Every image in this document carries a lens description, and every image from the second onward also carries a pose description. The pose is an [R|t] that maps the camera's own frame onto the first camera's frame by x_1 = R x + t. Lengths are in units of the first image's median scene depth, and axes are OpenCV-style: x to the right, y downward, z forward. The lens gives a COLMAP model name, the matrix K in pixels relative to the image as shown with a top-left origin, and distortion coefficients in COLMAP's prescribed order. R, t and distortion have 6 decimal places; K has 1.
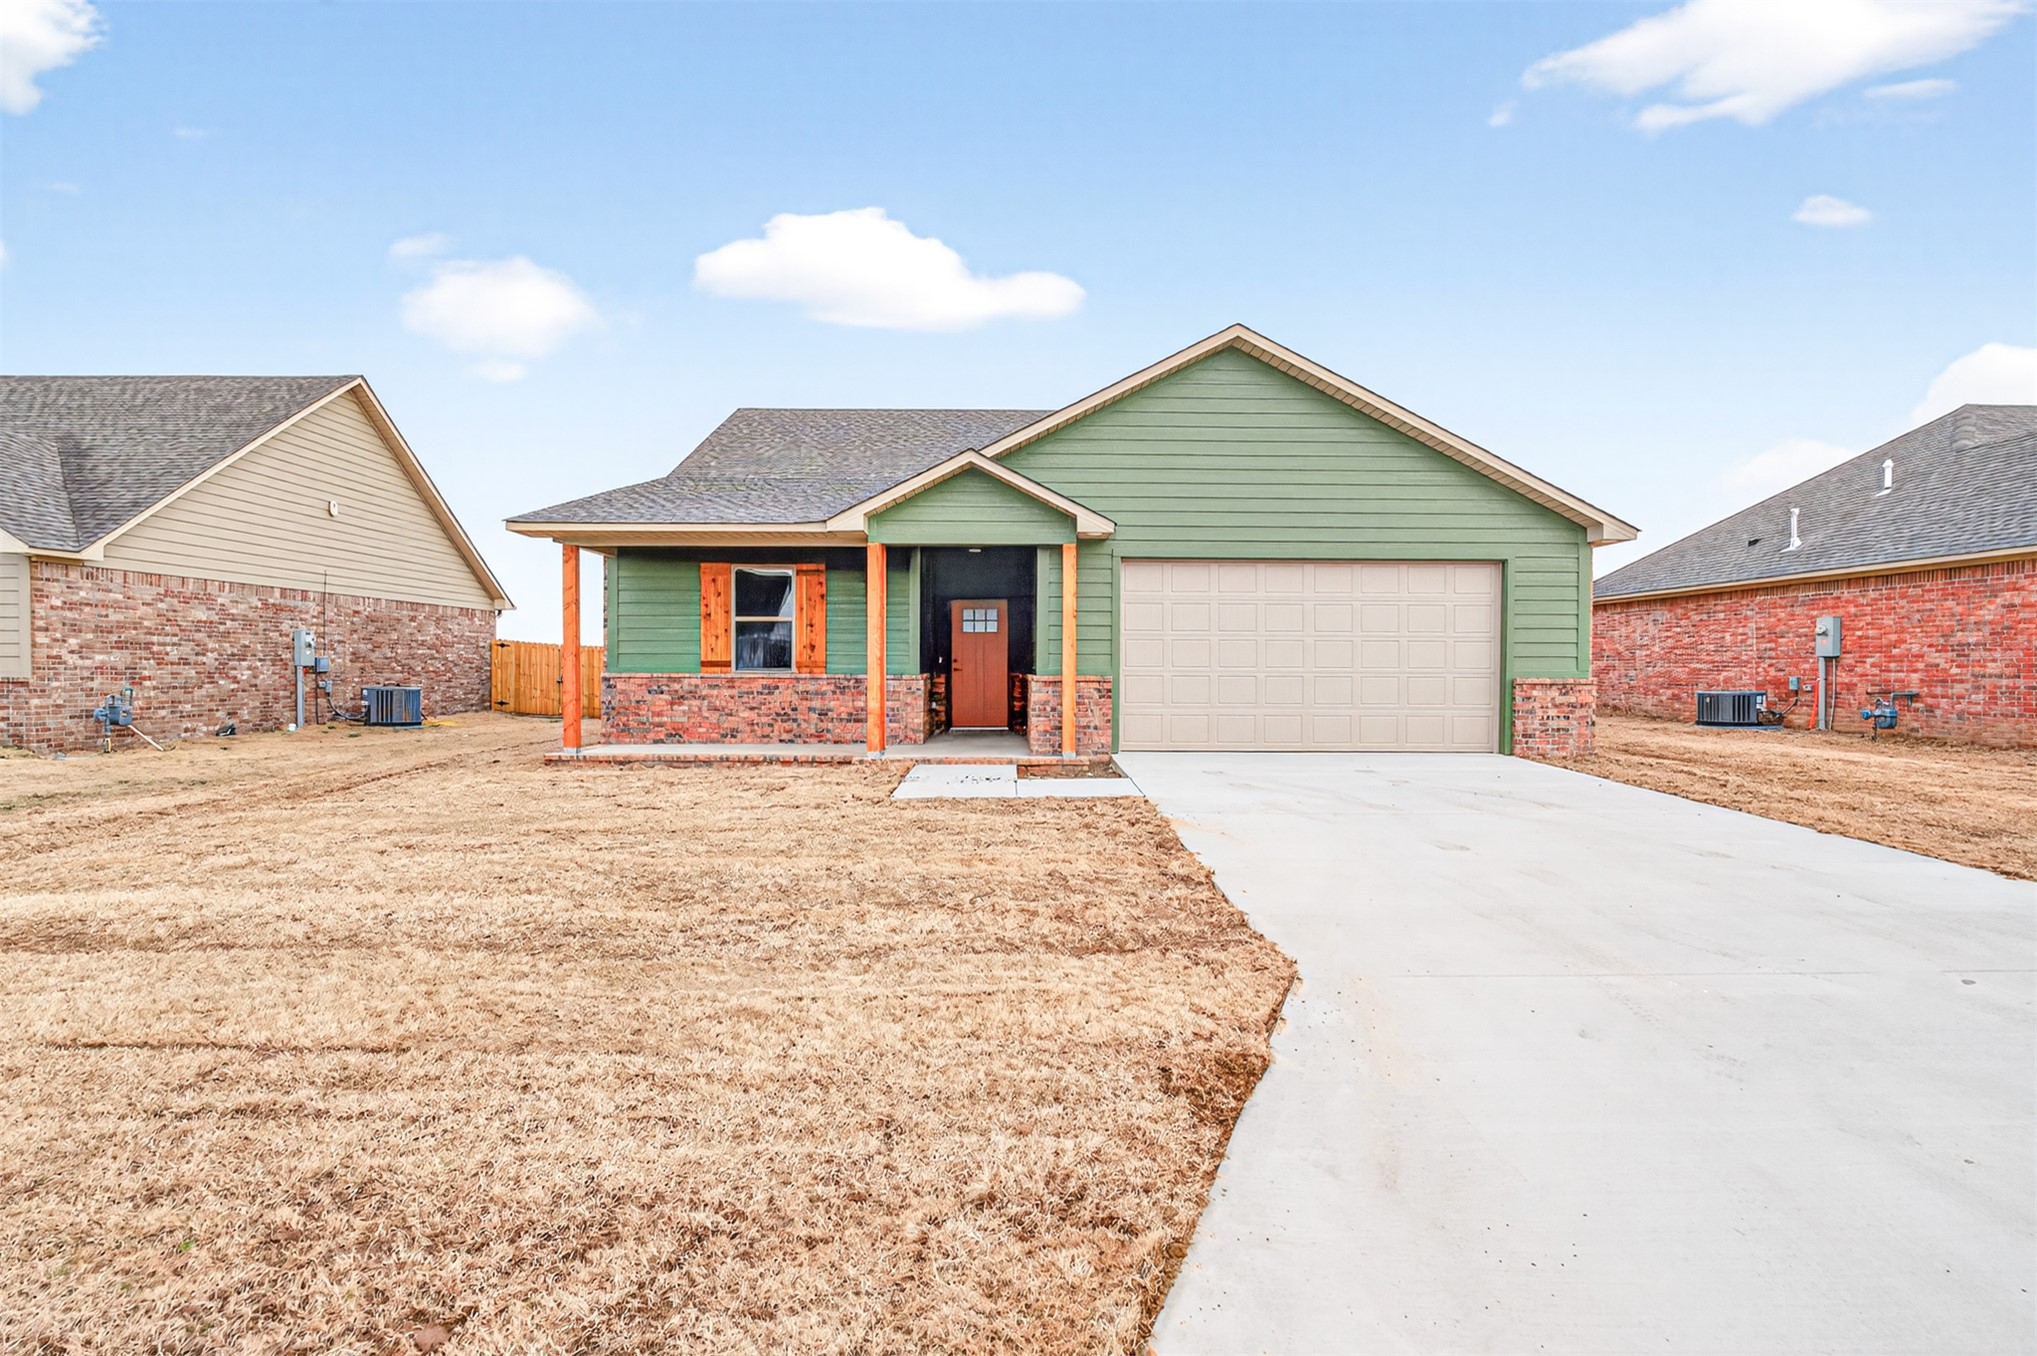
lens RADIAL K [[1074.6, 0, 1001.9], [0, 1074.6, 677.9], [0, 0, 1]] dist [0.004375, -0.001568]
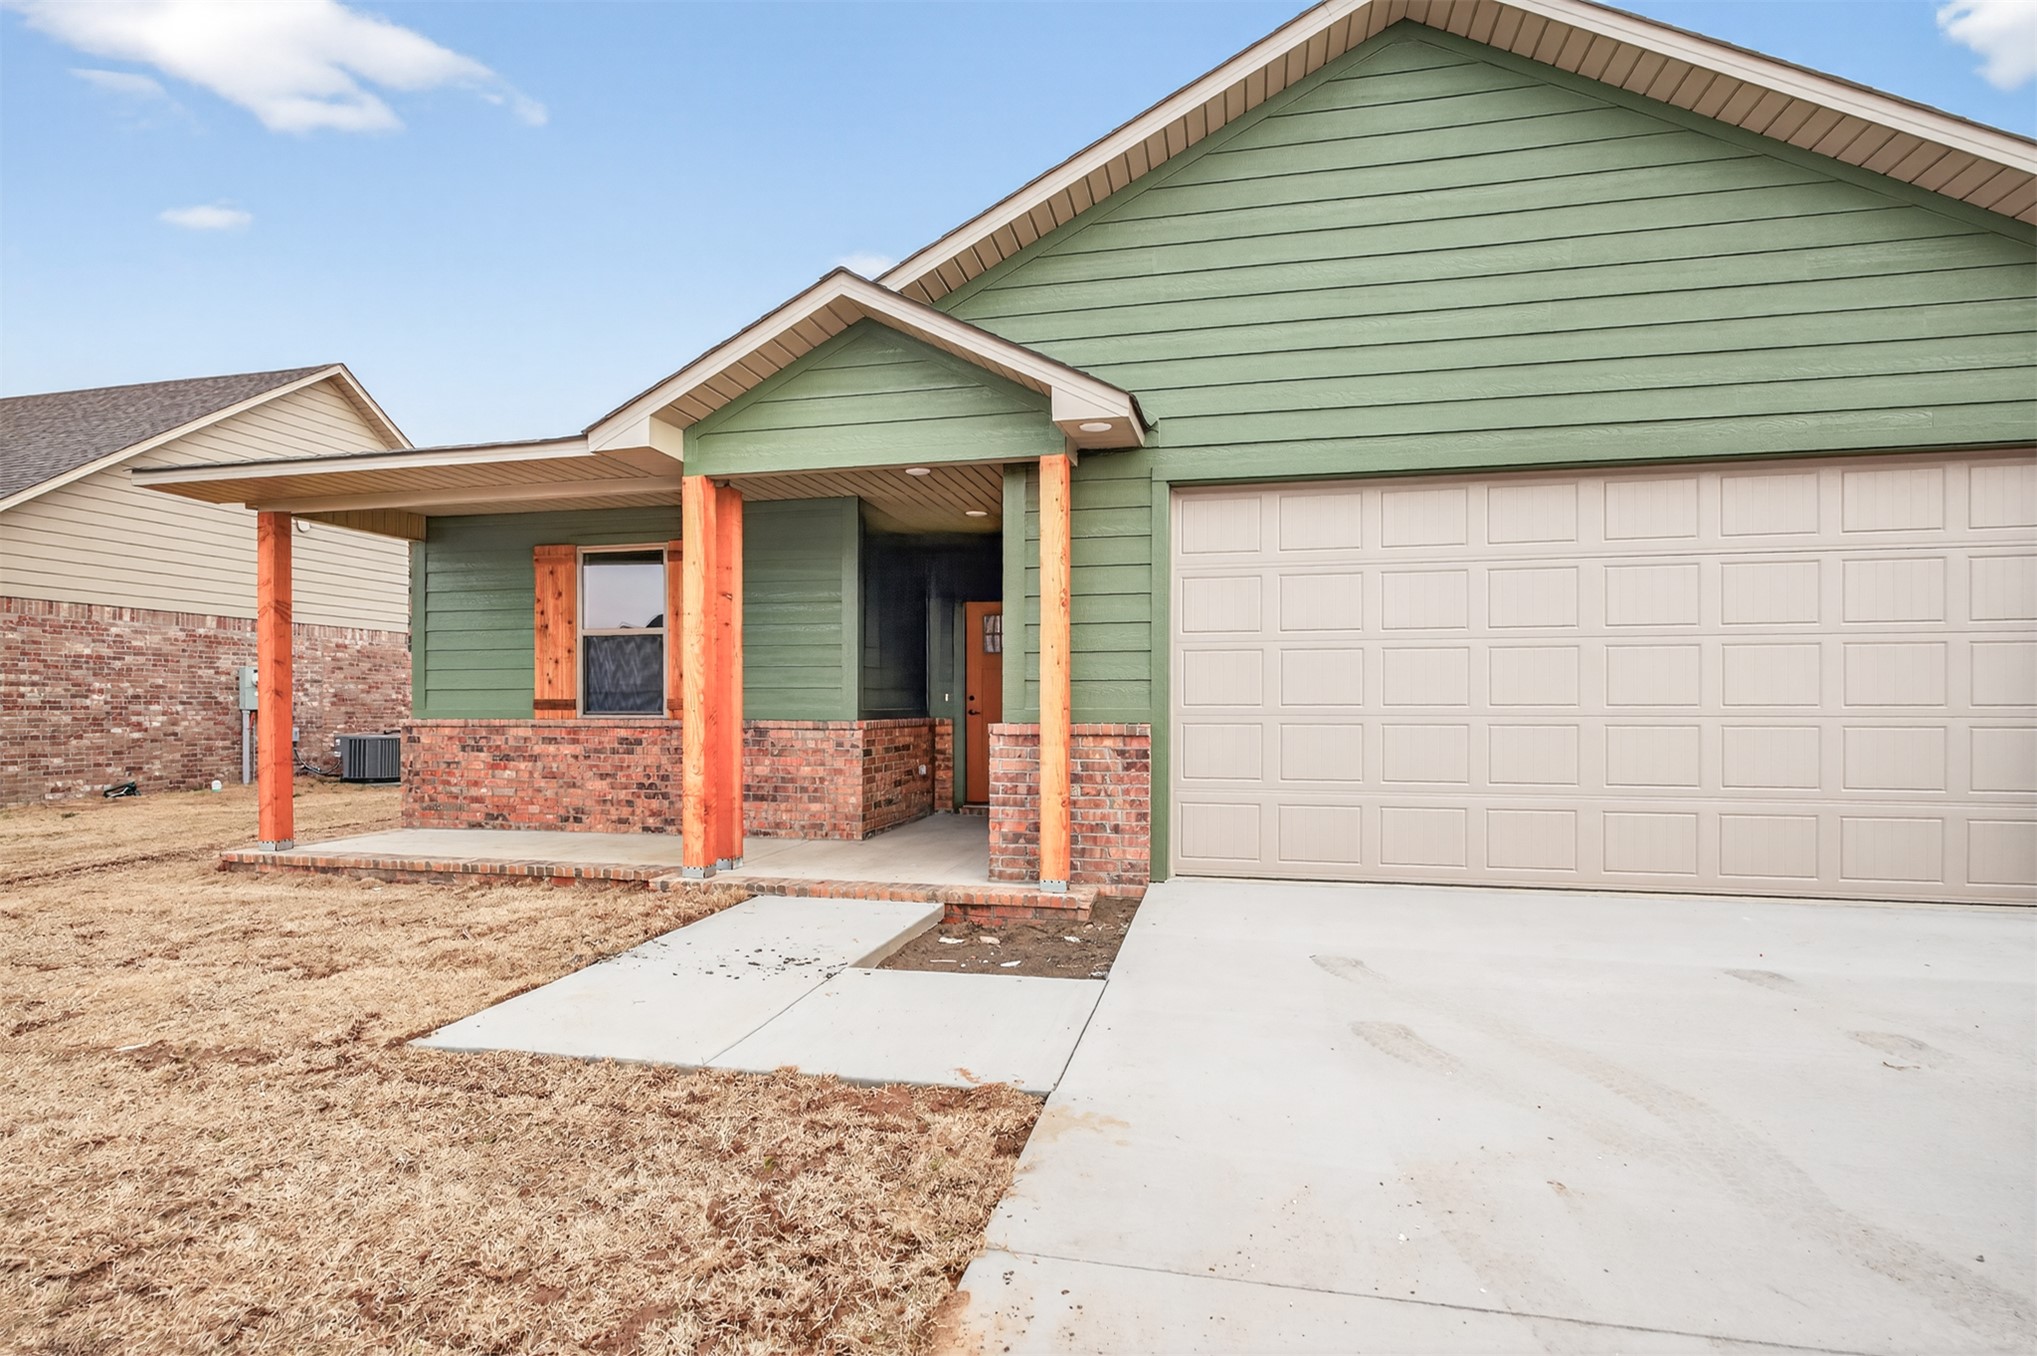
lens RADIAL K [[1023.9, 0, 1011.9], [0, 1023.9, 705.1], [0, 0, 1]] dist [0.004862, -0.001114]
pose [[0.973357, -0.004687, -0.229245, 0.132753], [0.001192, 0.999881, -0.015384, -0.002918], [0.229290, 0.014701, 0.973247, 0.477650]]
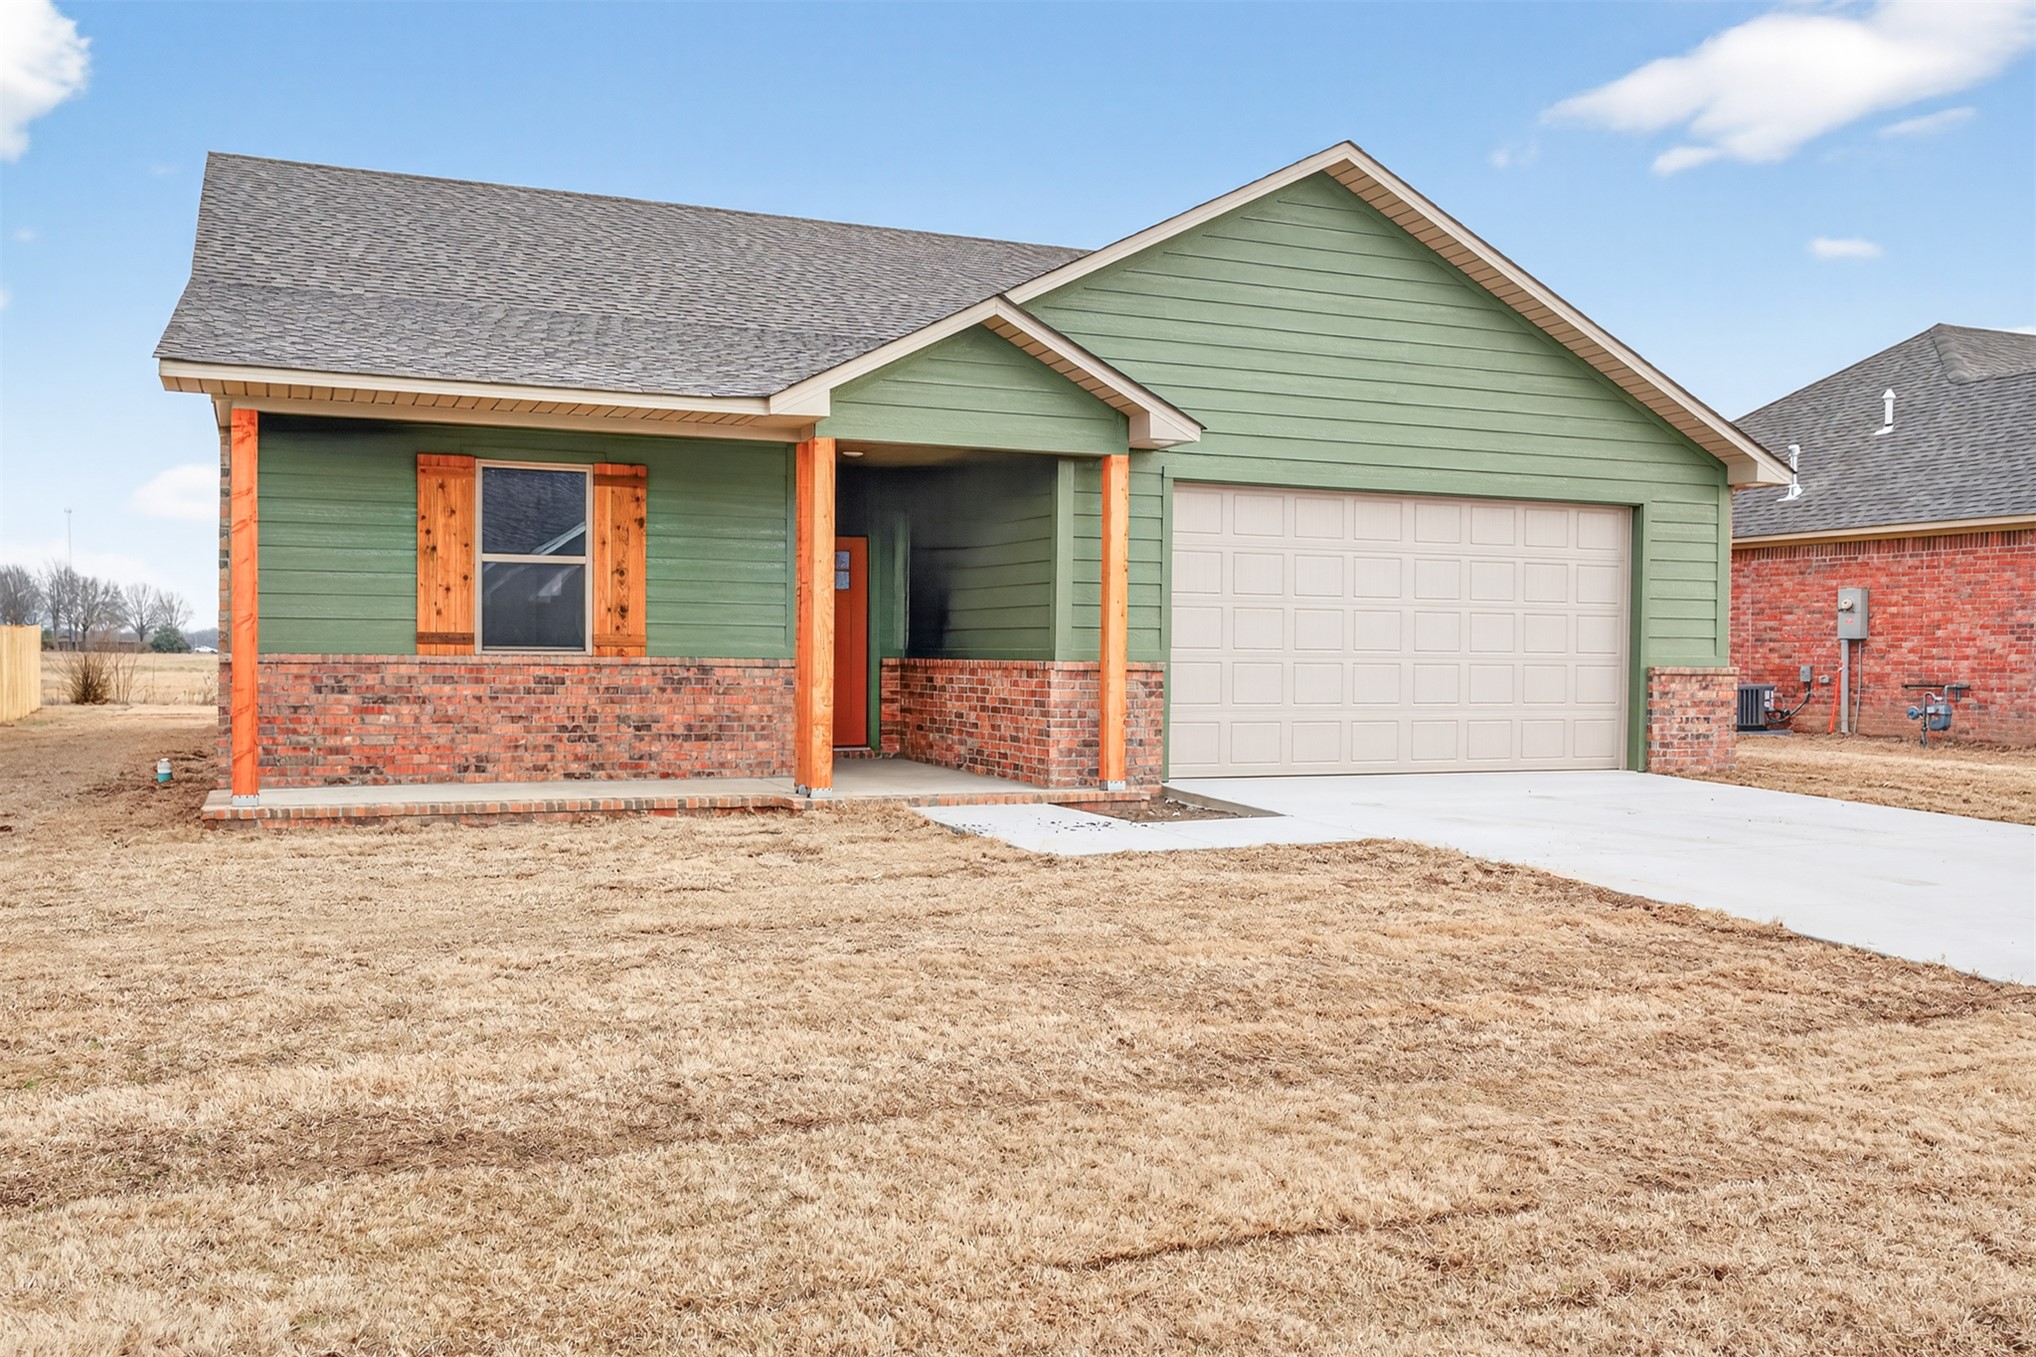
lens RADIAL K [[1849.8, 0, 1038.6], [0, 1849.8, 666.4], [0, 0, 1]] dist [0.003967, 0.000000]
pose [[0.917030, 0.001487, 0.398816, -0.366366], [-0.001838, 0.999998, 0.000498, 0.000398], [-0.398815, -0.001190, 0.917031, 0.012039]]
